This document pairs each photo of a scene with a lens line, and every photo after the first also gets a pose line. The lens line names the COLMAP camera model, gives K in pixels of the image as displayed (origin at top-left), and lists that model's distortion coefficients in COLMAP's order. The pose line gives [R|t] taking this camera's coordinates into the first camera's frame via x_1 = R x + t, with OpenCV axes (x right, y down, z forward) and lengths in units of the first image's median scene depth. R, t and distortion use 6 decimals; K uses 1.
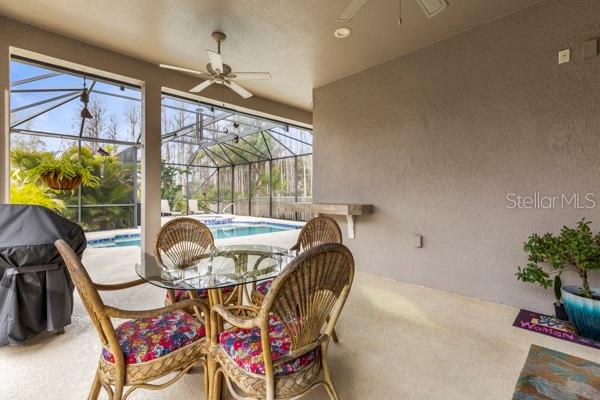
lens RADIAL K [[269.2, 0, 300.0], [0, 269.2, 197.9], [0, 0, 1]] dist [0.004212, 0.001301]
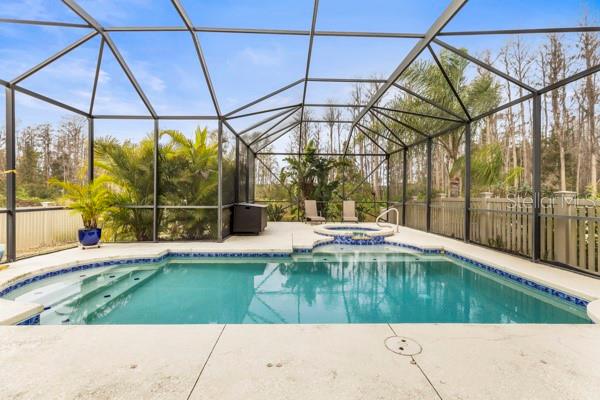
lens RADIAL K [[269.2, 0, 298.1], [0, 269.2, 200.2], [0, 0, 1]] dist [0.004212, 0.001301]
pose [[0.730387, 0.016303, -0.682839, 0.000631], [-0.014479, 0.999860, 0.008386, -0.000937], [0.682880, 0.003762, 0.730521, 0.432323]]
